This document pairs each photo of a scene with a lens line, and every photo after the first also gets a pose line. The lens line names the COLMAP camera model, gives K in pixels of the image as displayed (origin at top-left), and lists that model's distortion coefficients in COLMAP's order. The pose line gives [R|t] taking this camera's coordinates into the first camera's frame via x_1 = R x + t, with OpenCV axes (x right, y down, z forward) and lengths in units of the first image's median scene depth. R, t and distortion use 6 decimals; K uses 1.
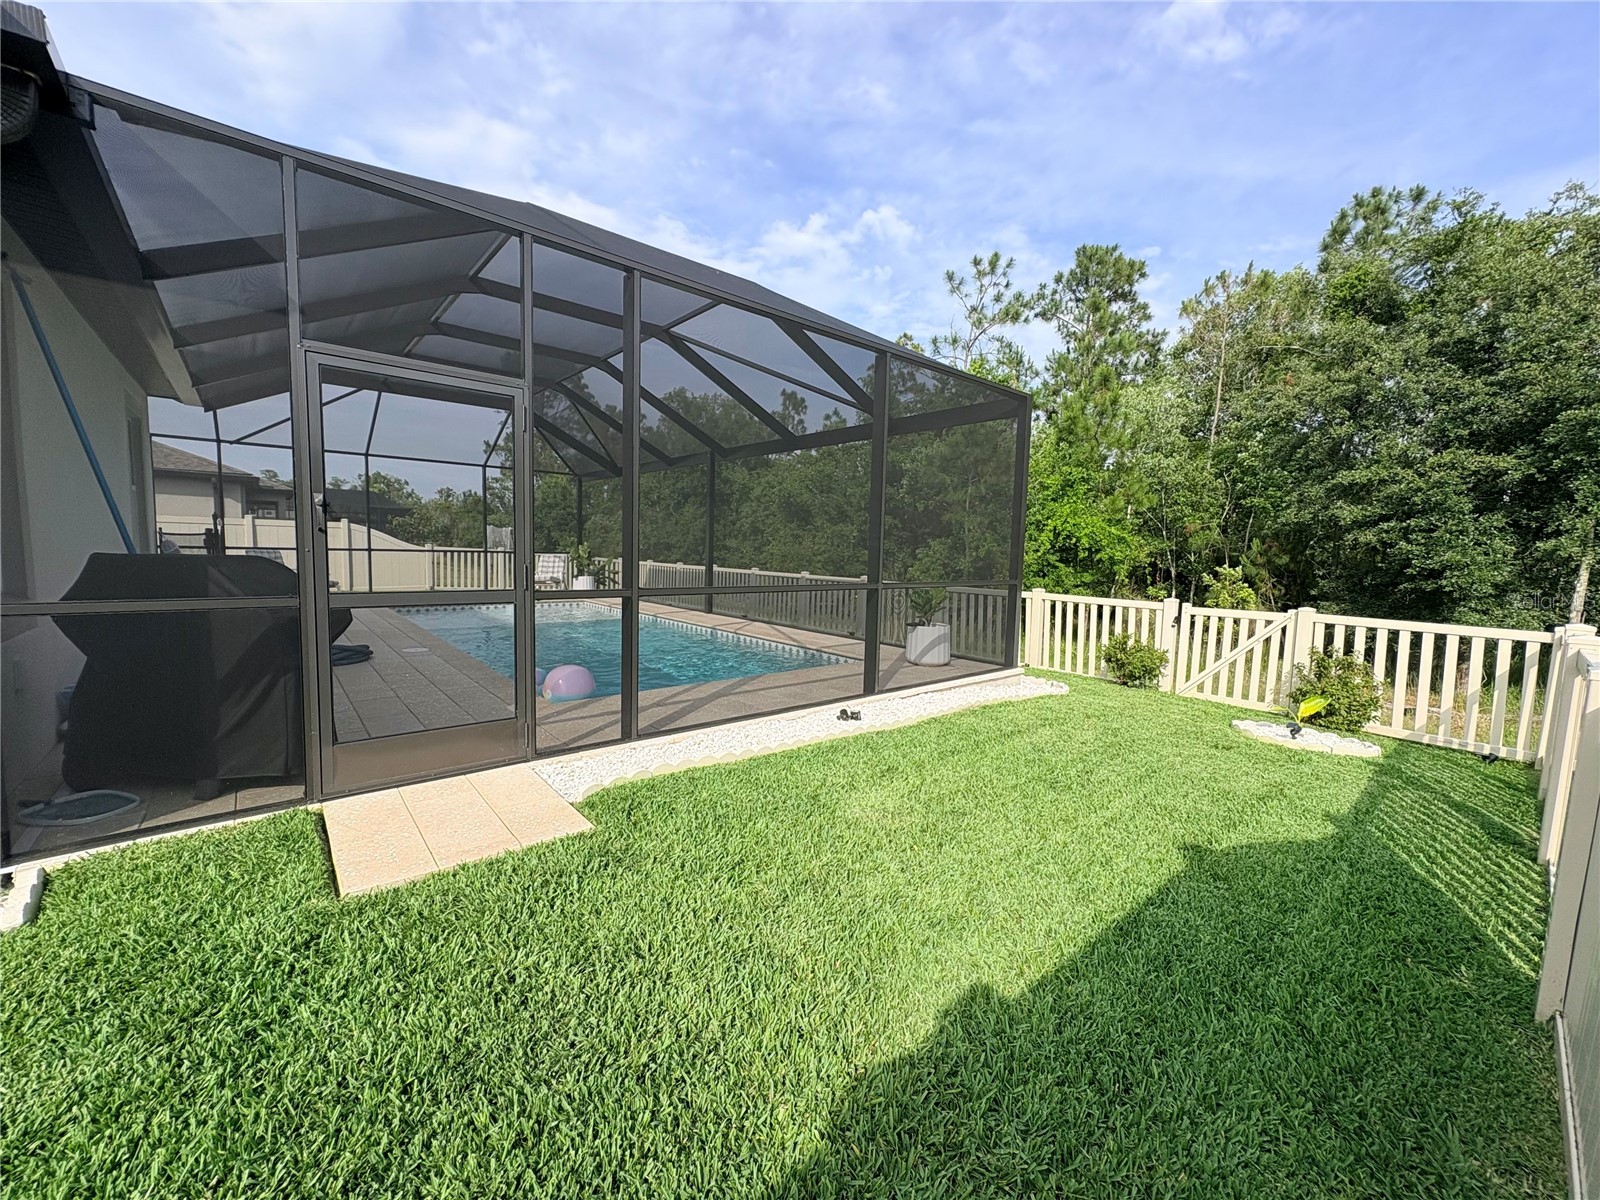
lens RADIAL K [[622.9, 0, 801.2], [0, 622.9, 610.5], [0, 0, 1]] dist [-0.007719, -0.000344]
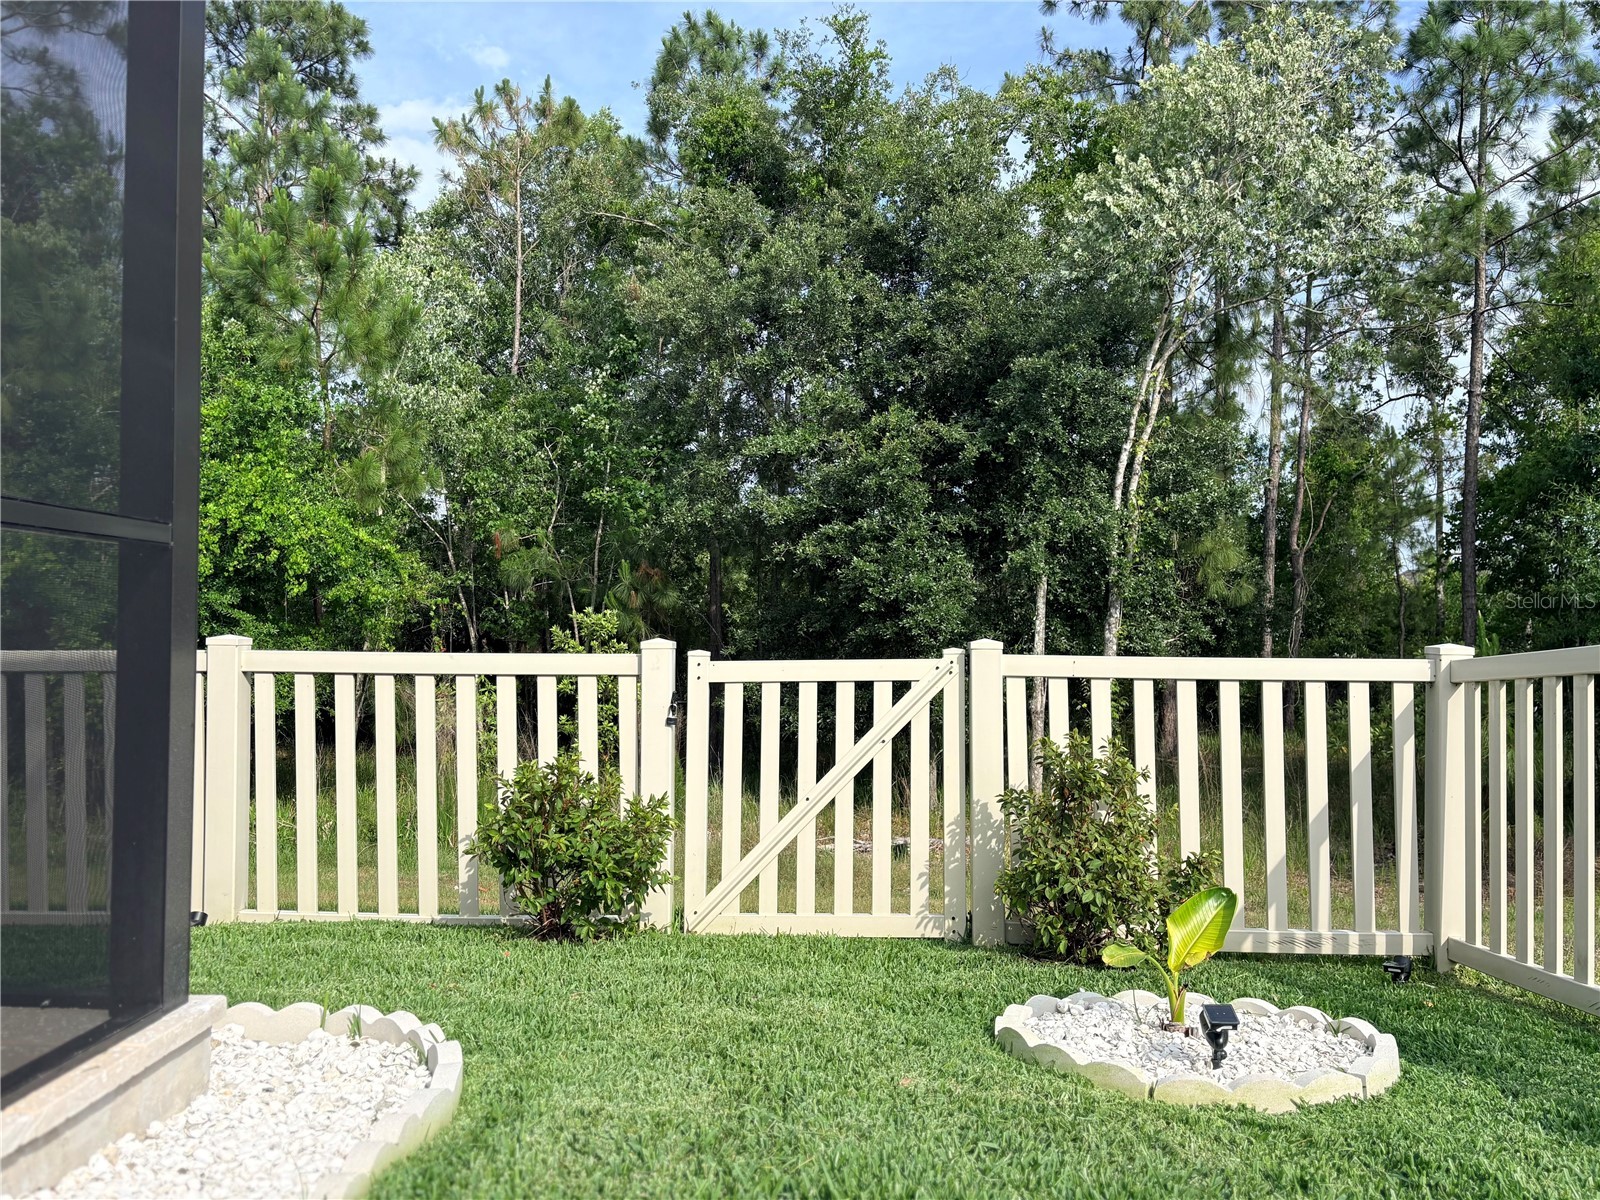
lens RADIAL K [[1201.7, 0, 773.8], [0, 1201.7, 615.4], [0, 0, 1]] dist [0.030987, -0.028848]
pose [[0.674560, -0.009644, 0.738157, 0.082189], [0.084960, 0.994285, -0.064650, 0.007202], [-0.733315, 0.106324, 0.671524, 0.256587]]
